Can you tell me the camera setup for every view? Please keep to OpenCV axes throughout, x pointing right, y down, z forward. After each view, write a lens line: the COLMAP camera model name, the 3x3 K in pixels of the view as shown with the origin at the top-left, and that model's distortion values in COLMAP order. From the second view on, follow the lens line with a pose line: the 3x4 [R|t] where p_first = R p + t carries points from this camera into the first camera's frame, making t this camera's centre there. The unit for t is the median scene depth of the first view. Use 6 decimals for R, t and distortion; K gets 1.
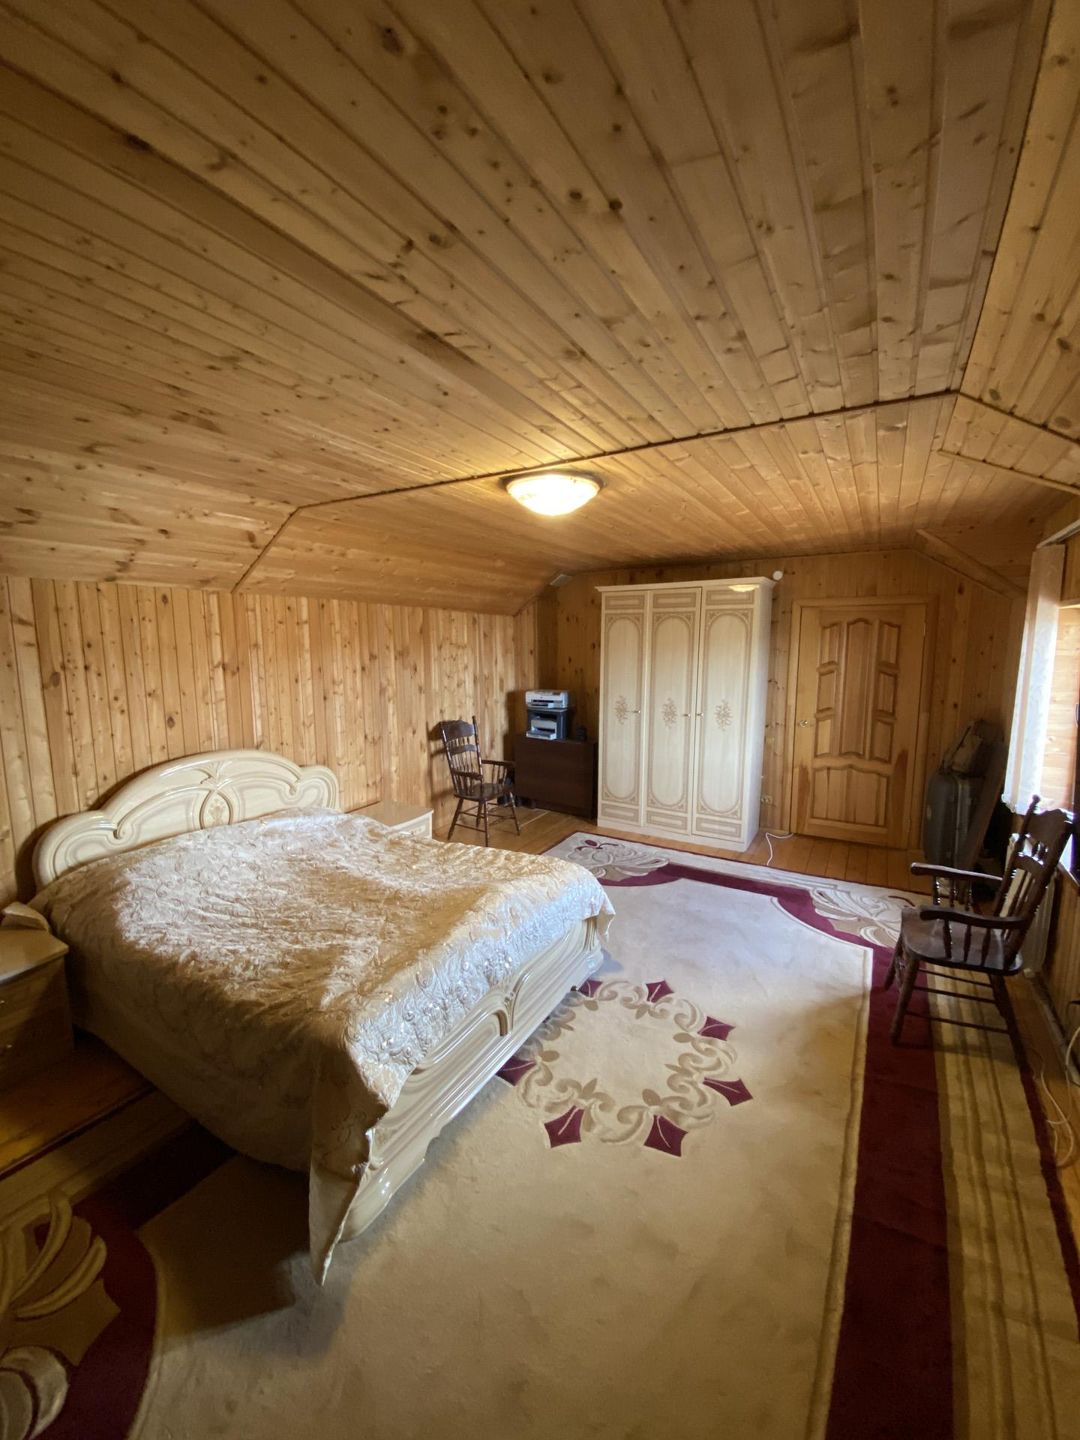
lens RADIAL K [[590.6, 0, 541.5], [0, 590.6, 715.5], [0, 0, 1]] dist [-0.015958, -0.002165]
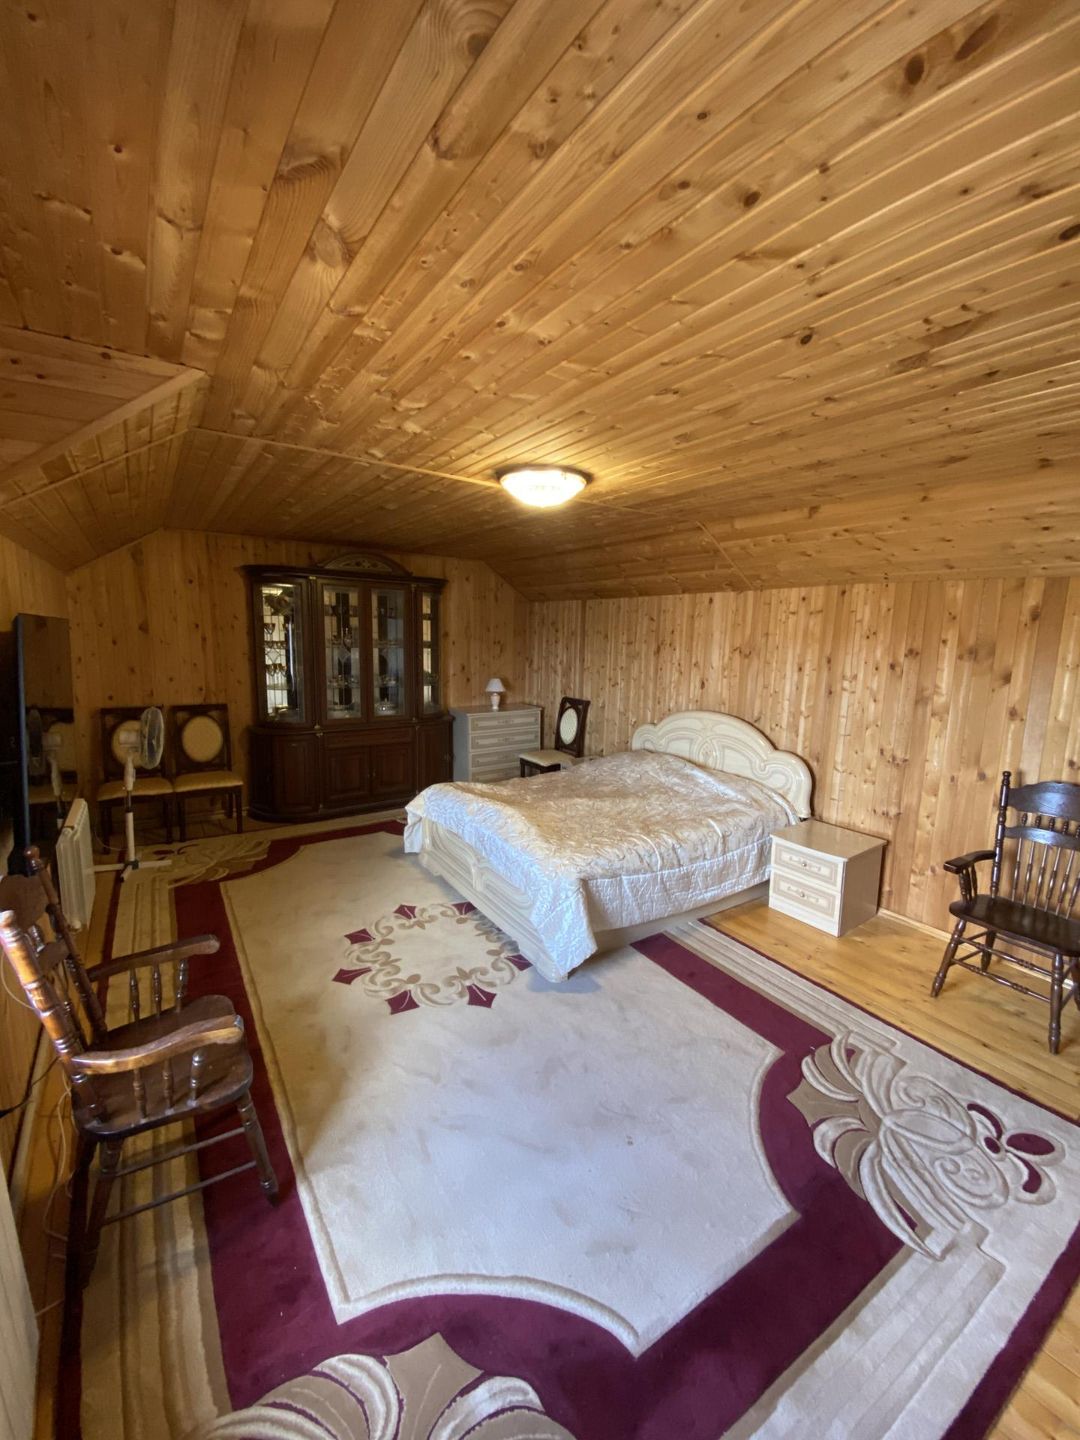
lens RADIAL K [[590.6, 0, 540.3], [0, 590.6, 718.3], [0, 0, 1]] dist [-0.015958, -0.002165]
pose [[-0.443478, 0.135118, -0.886042, 0.973888], [-0.138542, 0.966356, 0.216708, -0.185990], [0.885513, 0.218860, -0.409838, 1.442387]]
